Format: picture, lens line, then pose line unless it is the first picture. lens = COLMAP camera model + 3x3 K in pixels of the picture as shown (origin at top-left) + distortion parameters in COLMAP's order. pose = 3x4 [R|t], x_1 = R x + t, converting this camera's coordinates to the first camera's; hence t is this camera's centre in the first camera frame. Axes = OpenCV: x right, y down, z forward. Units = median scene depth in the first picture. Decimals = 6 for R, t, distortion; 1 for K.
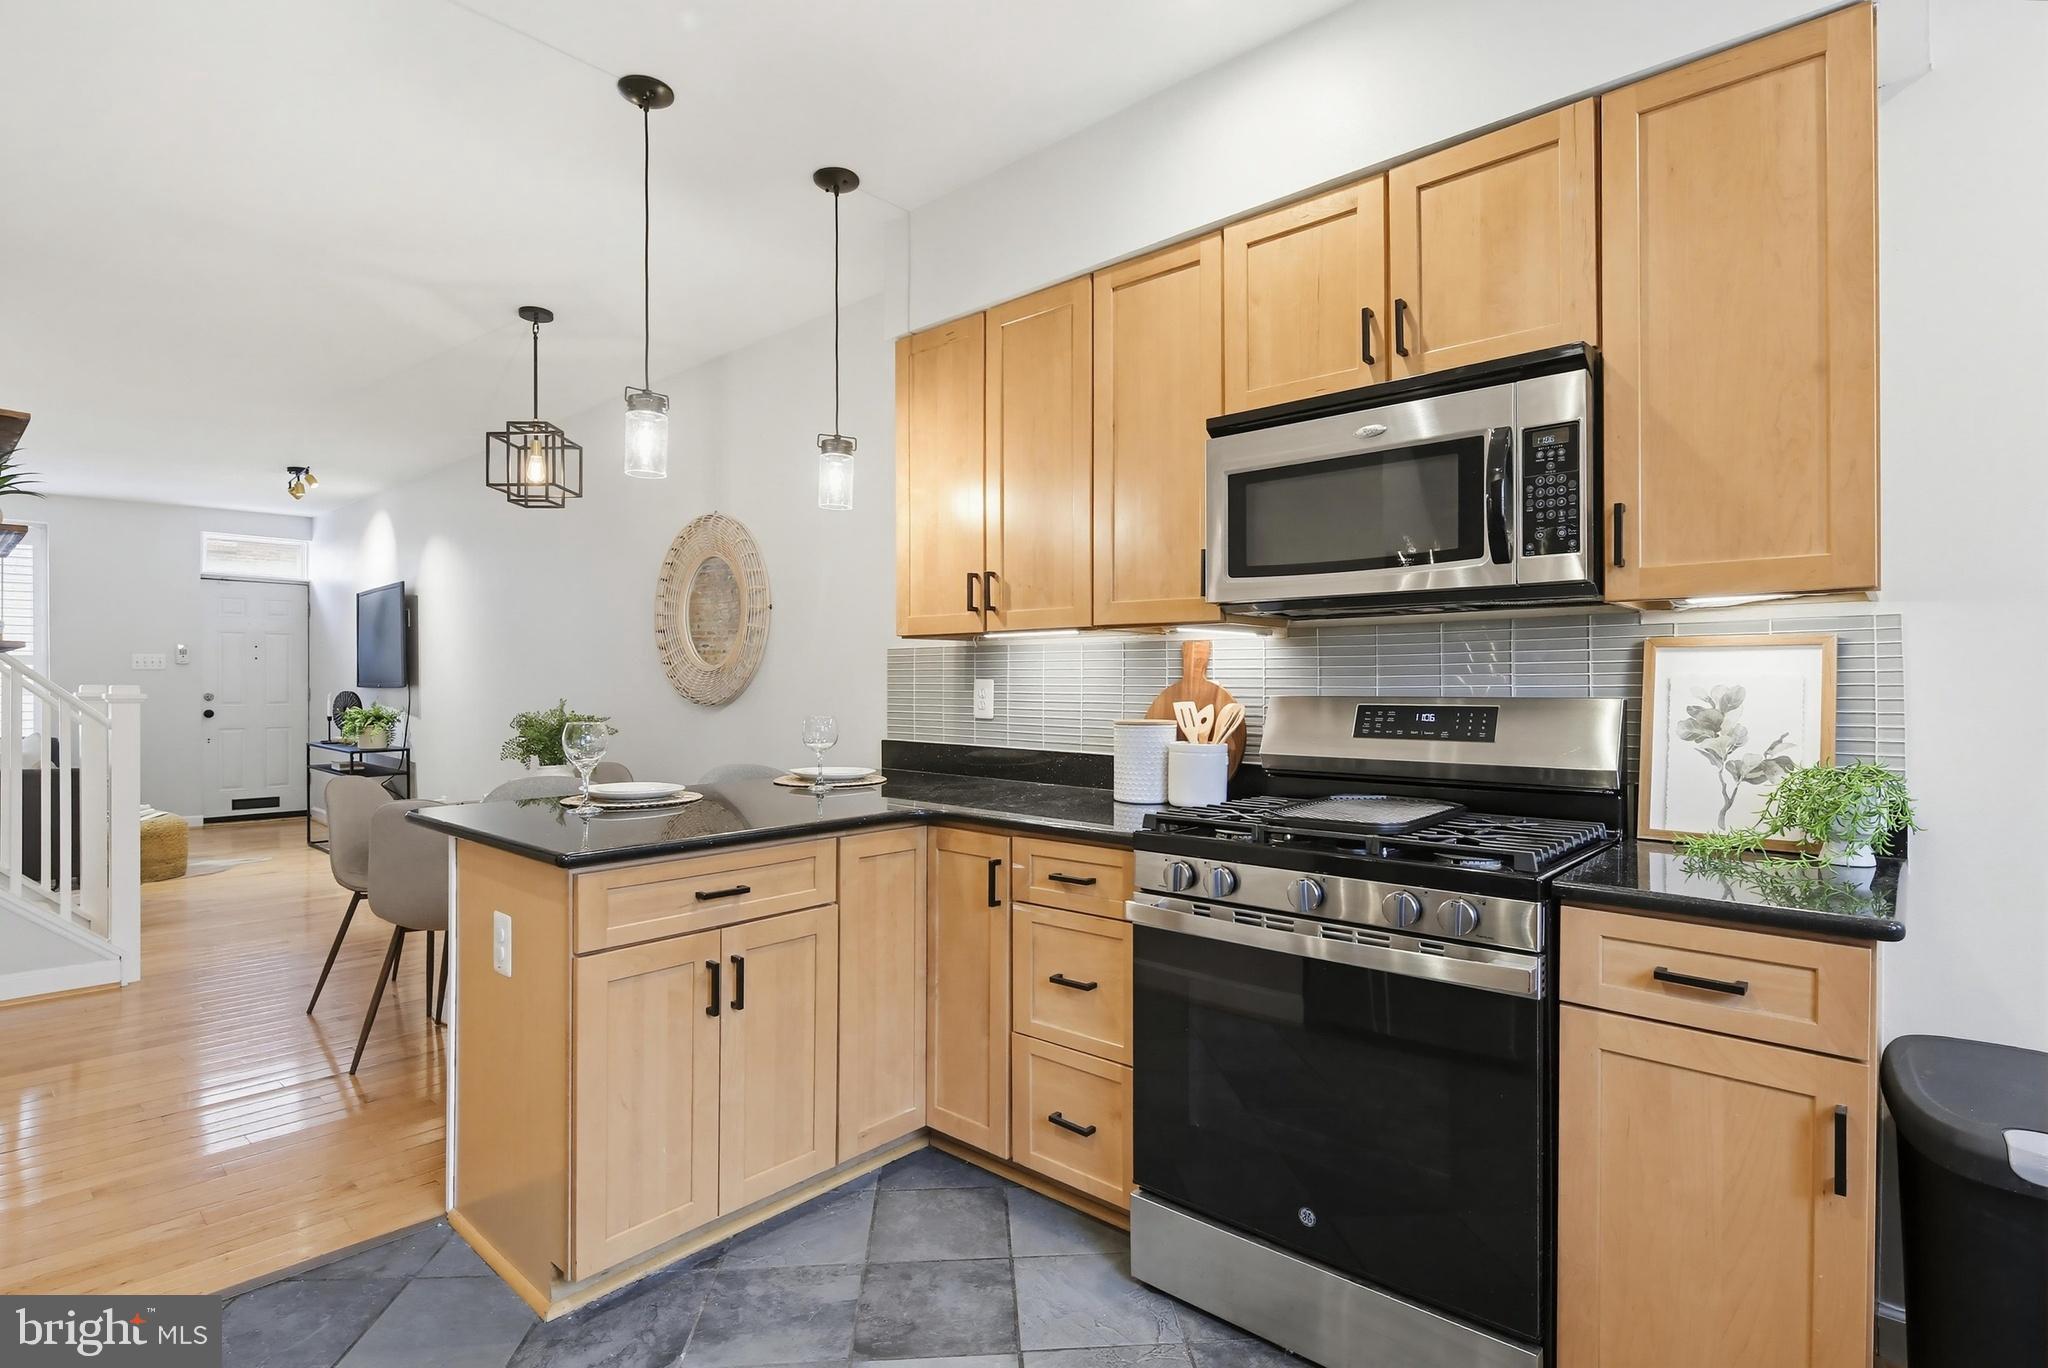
lens RADIAL K [[995.5, 0, 1017.4], [0, 995.5, 681.2], [0, 0, 1]] dist [0.006512, -0.001311]
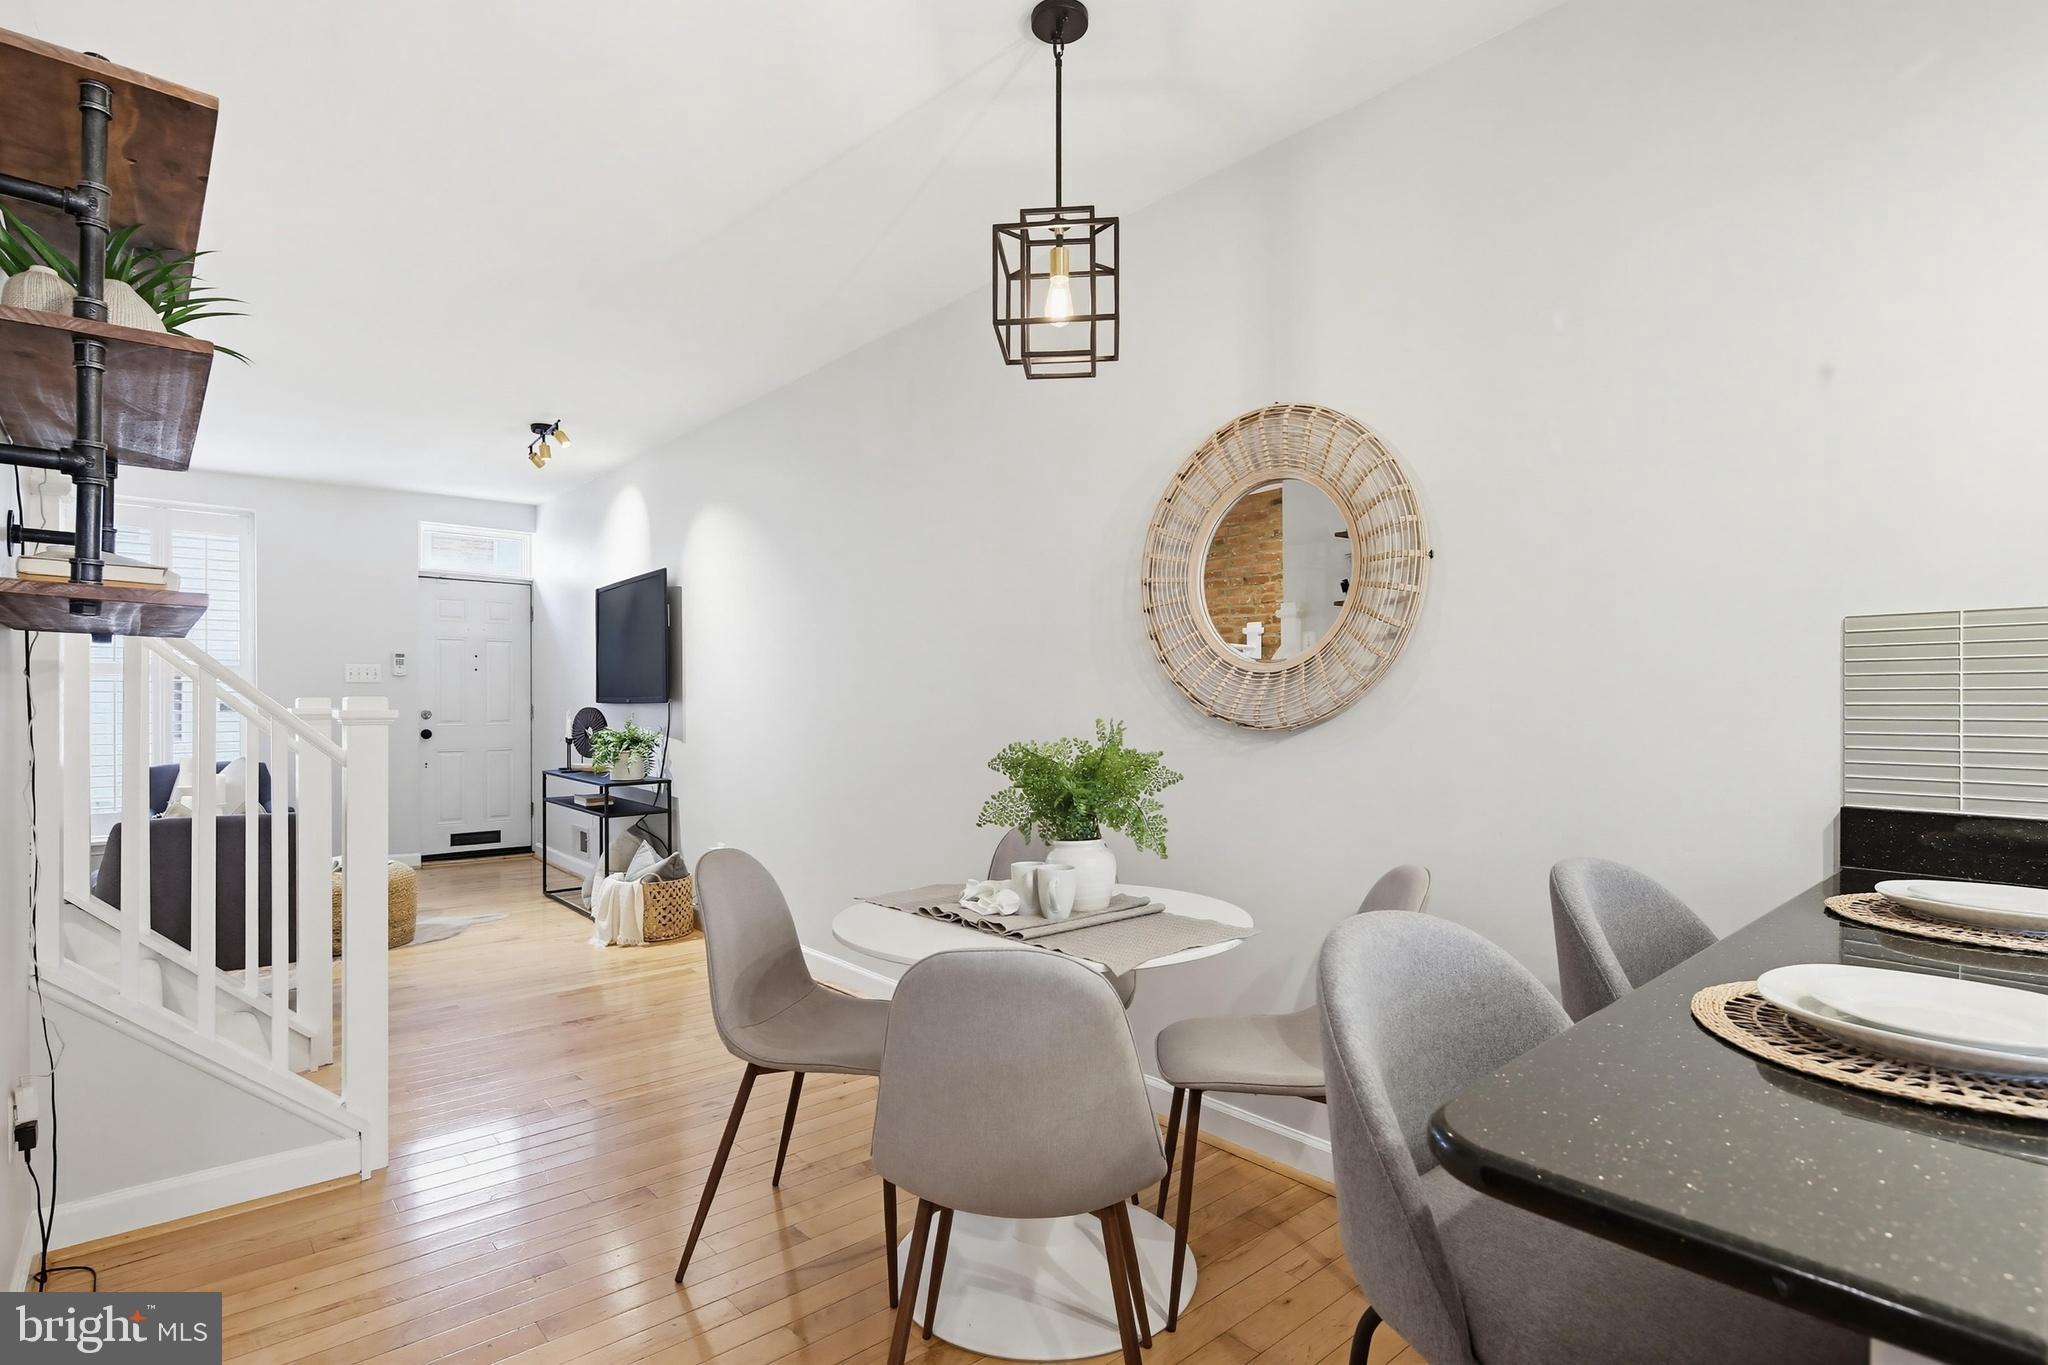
lens RADIAL K [[995.5, 0, 1039.4], [0, 995.5, 700.2], [0, 0, 1]] dist [0.006512, -0.001311]
pose [[0.994392, -0.000151, -0.105759, -0.242907], [0.000123, 1.000000, -0.000277, 0.004395], [0.105759, 0.000263, 0.994392, 0.252394]]
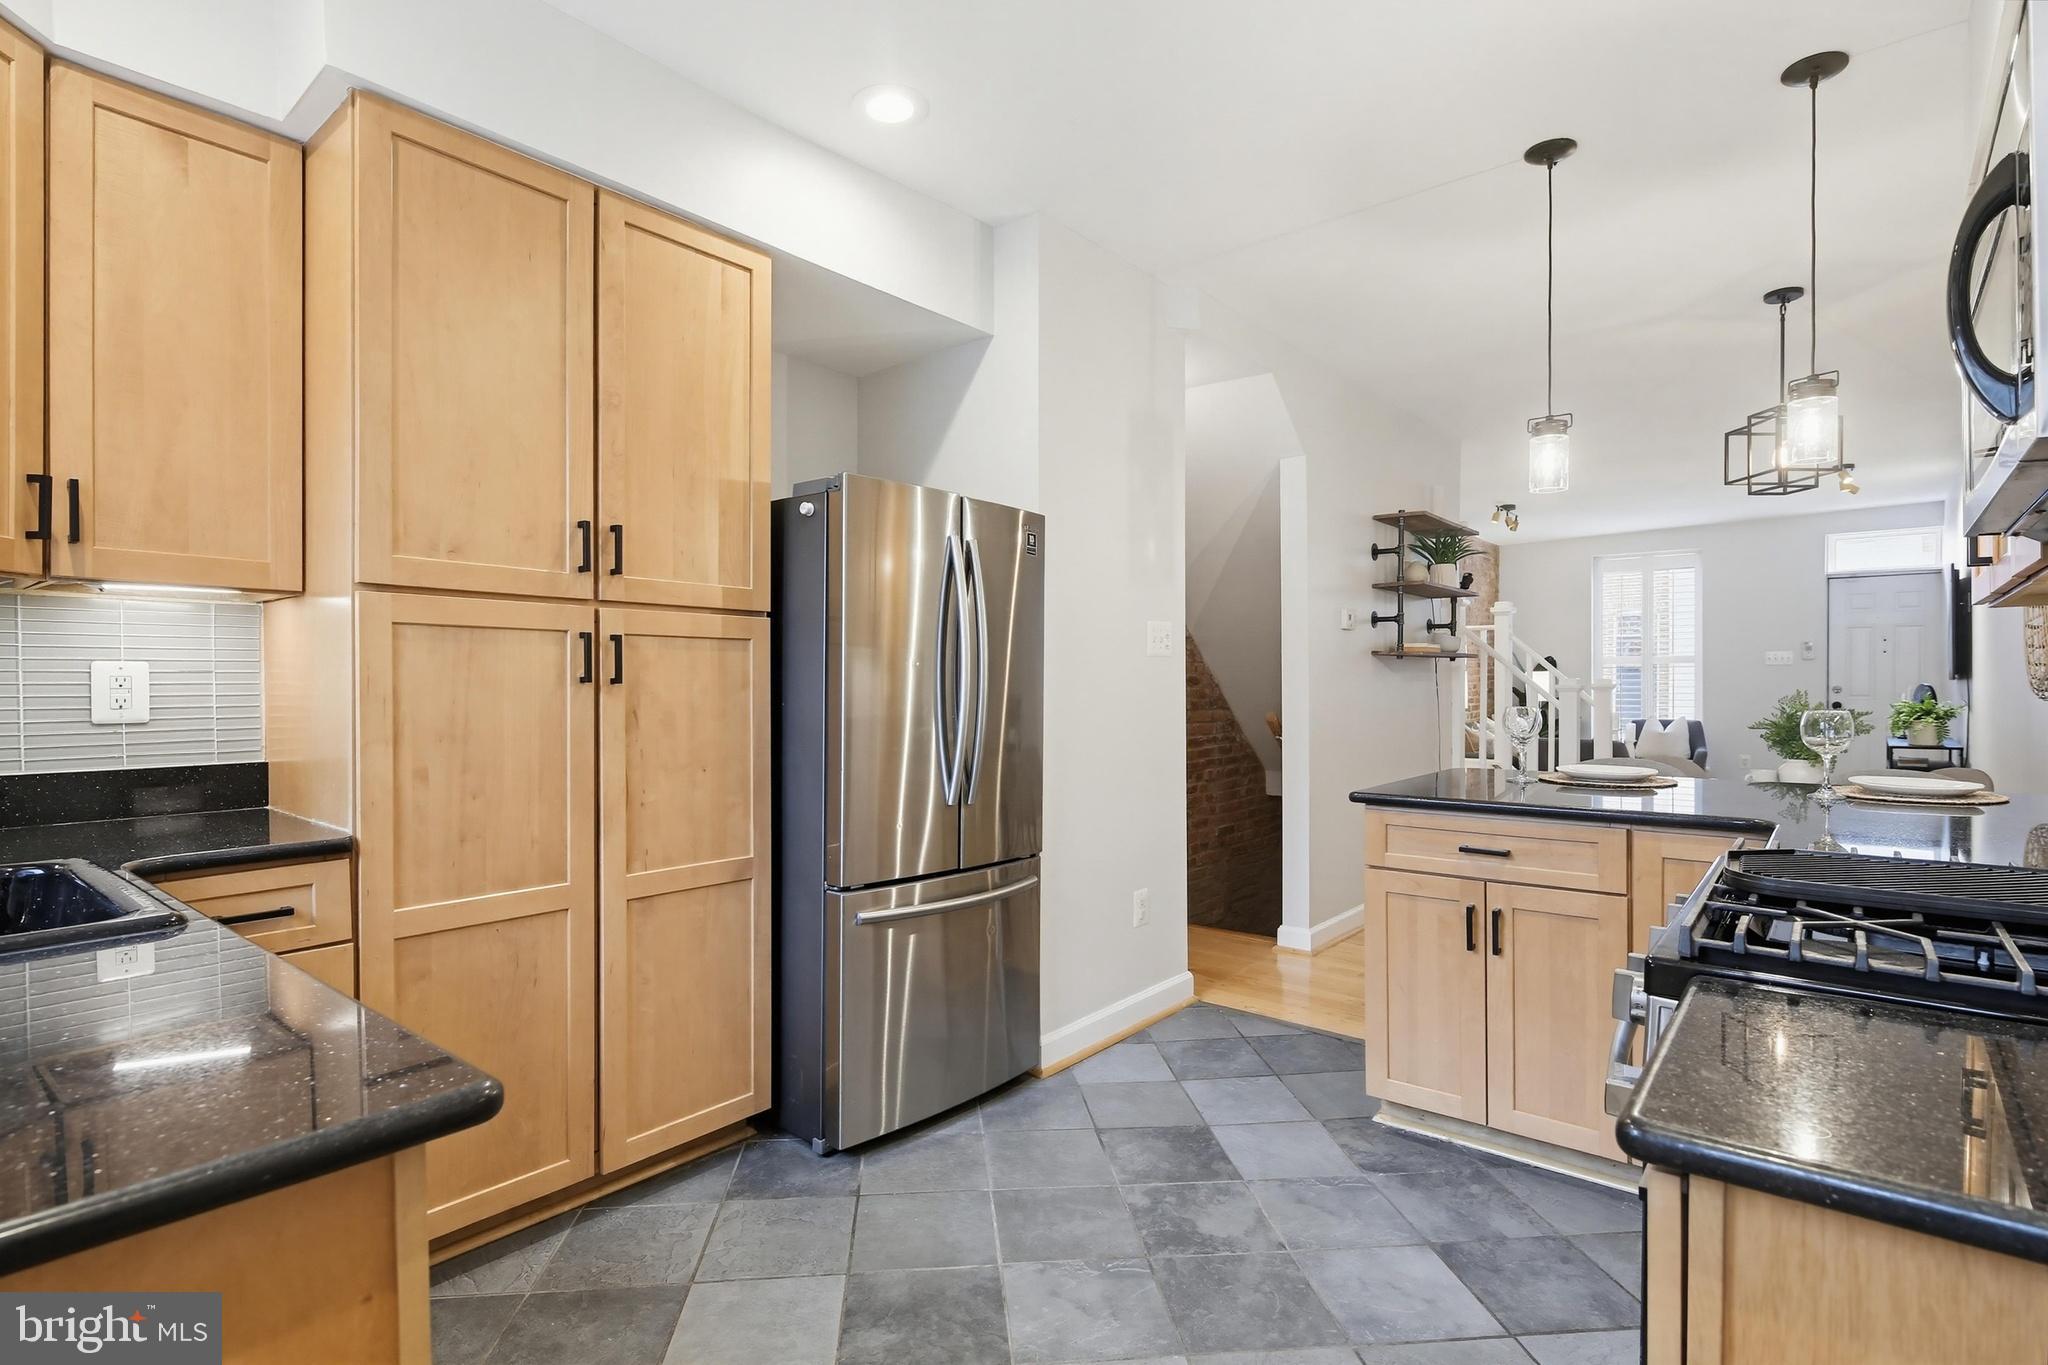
lens RADIAL K [[995.5, 0, 1035.0], [0, 995.5, 686.1], [0, 0, 1]] dist [0.006512, -0.001311]
pose [[0.052674, 0.005070, -0.998599, 0.252775], [0.005161, 0.999972, 0.005349, 0.002398], [0.998598, -0.005436, 0.052646, 0.121383]]
